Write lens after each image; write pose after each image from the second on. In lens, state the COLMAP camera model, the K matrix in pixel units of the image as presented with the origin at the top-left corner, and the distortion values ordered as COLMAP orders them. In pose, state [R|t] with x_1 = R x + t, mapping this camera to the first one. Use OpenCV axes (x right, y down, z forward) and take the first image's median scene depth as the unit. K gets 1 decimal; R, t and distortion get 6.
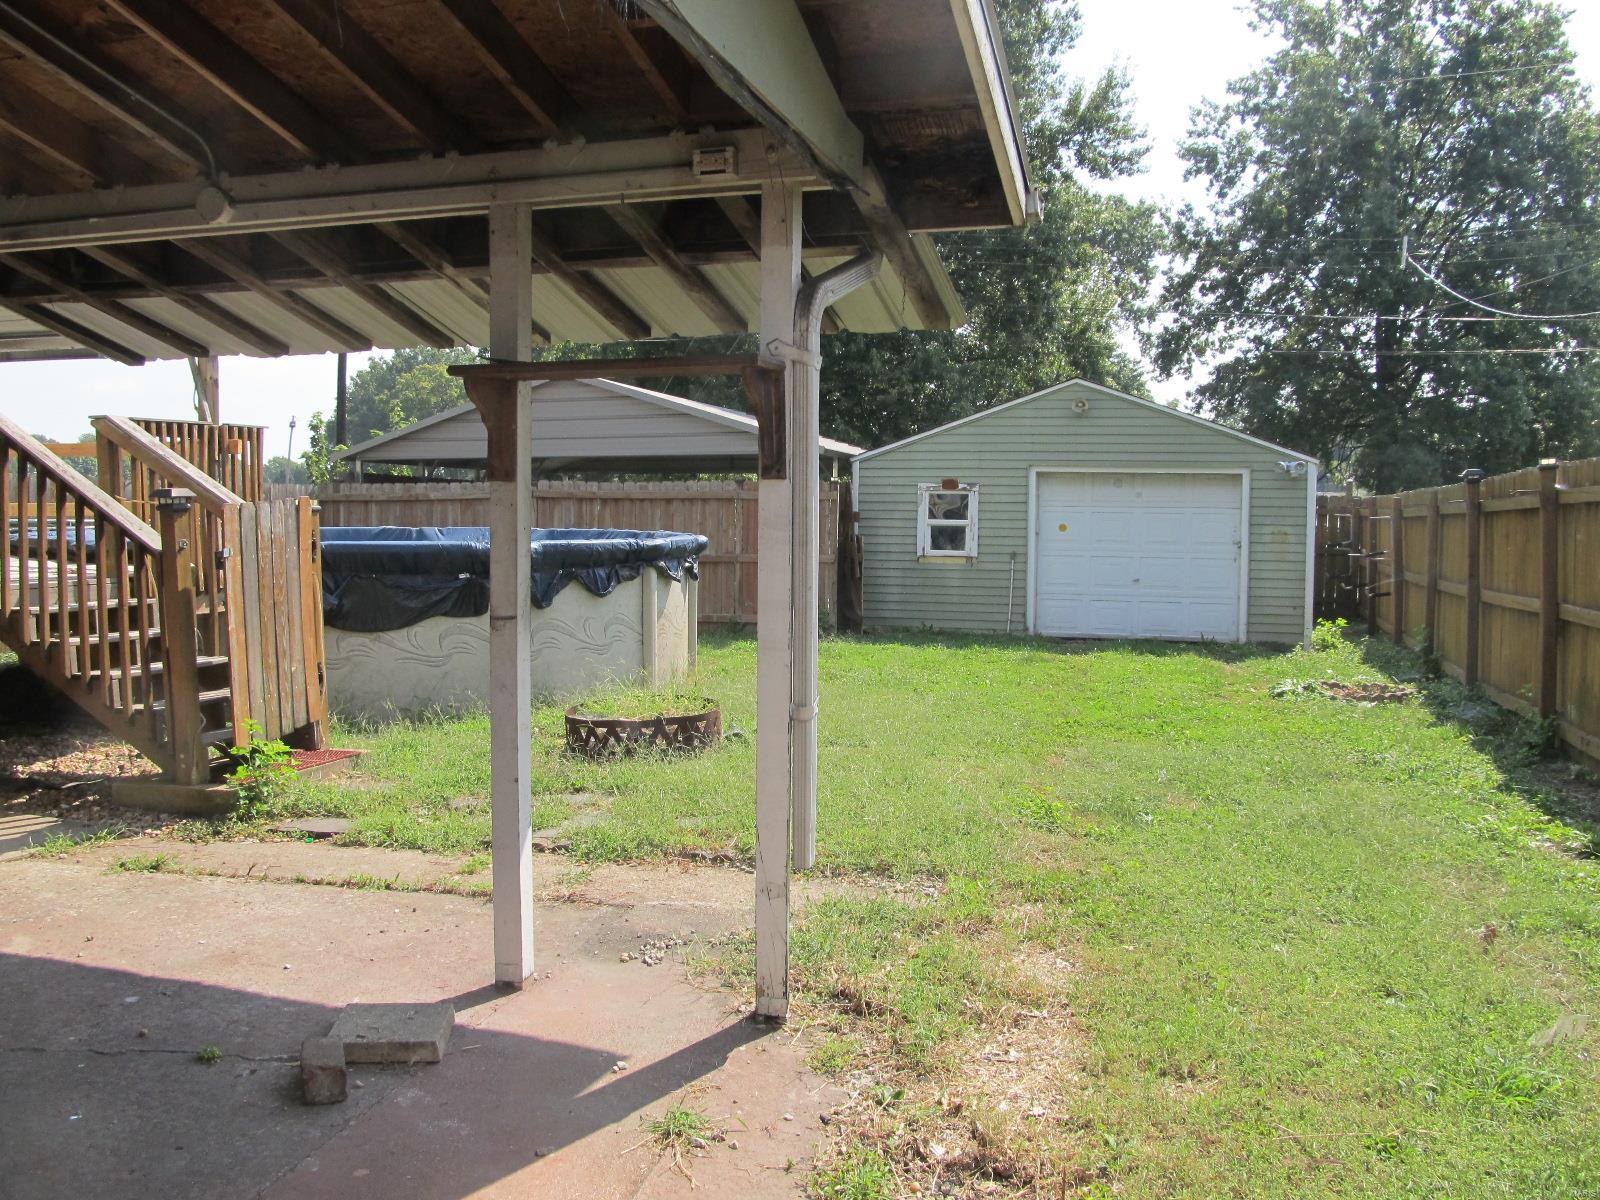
lens RADIAL K [[1341.6, 0, 802.0], [0, 1341.6, 601.4], [0, 0, 1]] dist [-0.041053, -0.023743]
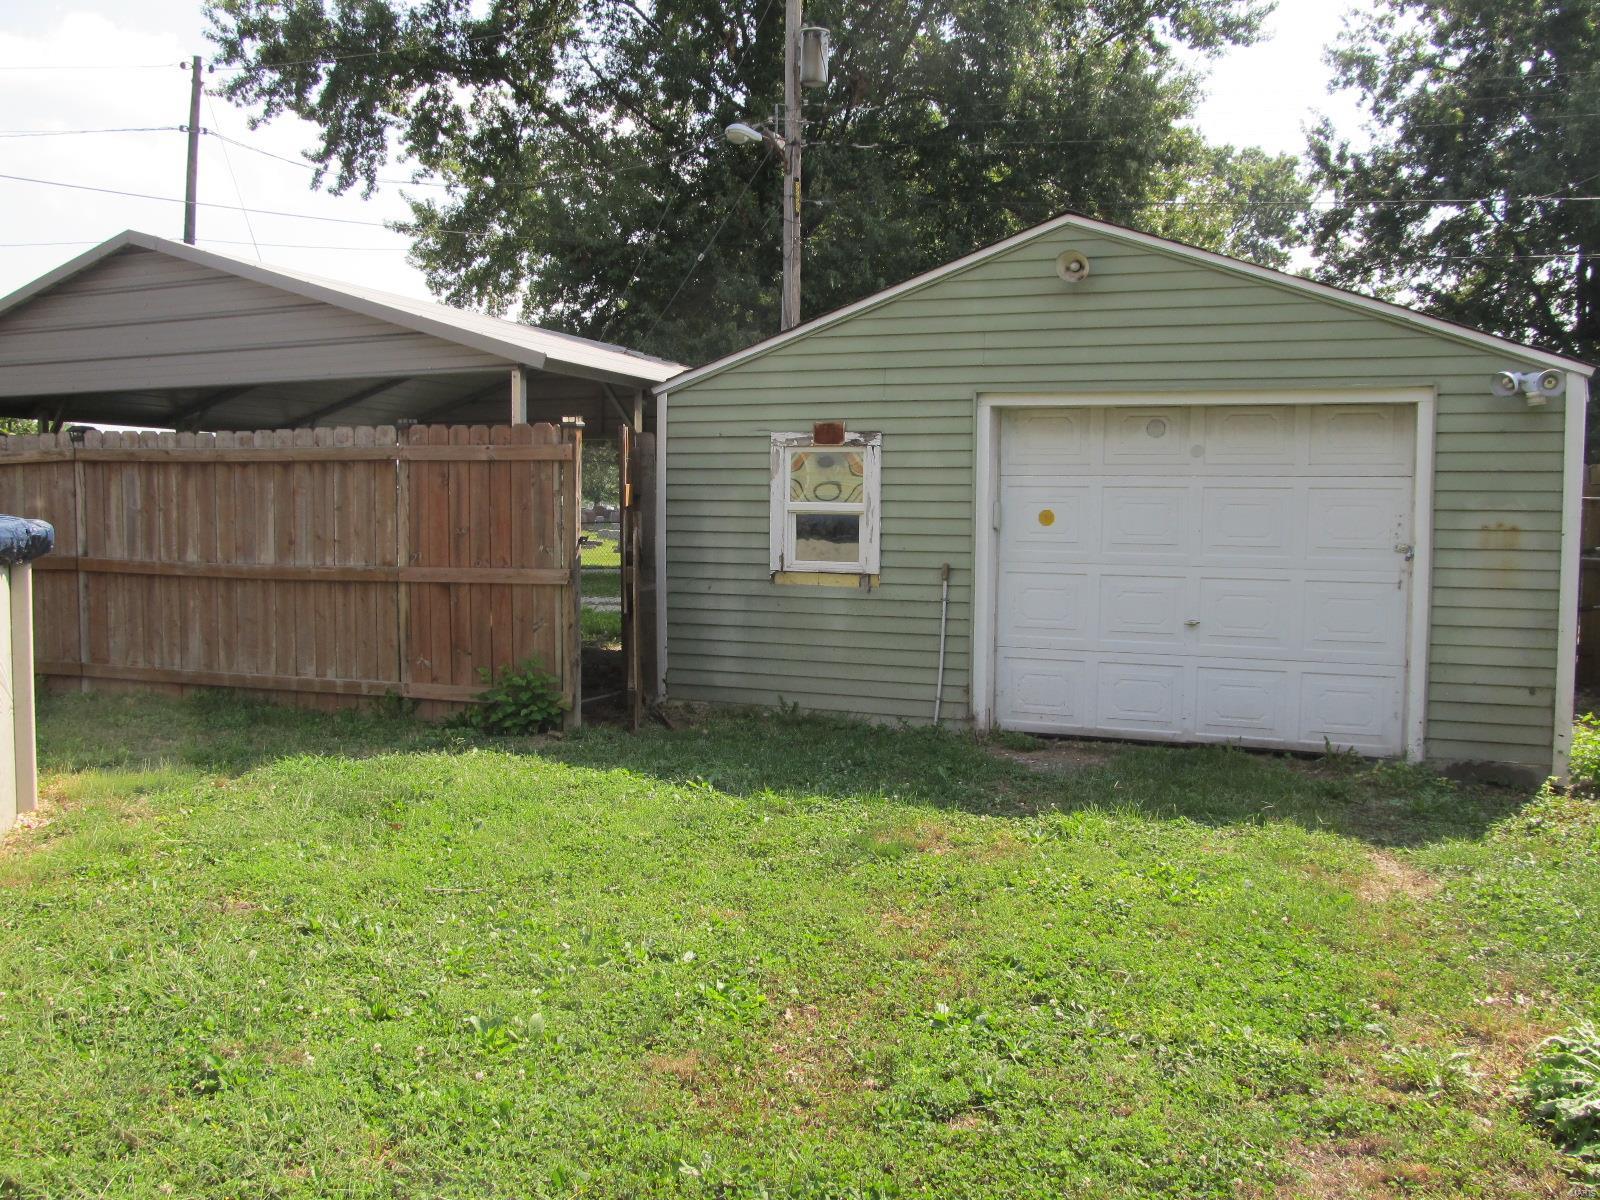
lens RADIAL K [[1341.6, 0, 799.4], [0, 1341.6, 597.2], [0, 0, 1]] dist [-0.041053, -0.023743]
pose [[0.994527, 0.008073, -0.104166, 0.152263], [-0.008409, 0.999961, -0.002785, -0.022462], [0.104139, 0.003646, 0.994556, 0.479881]]
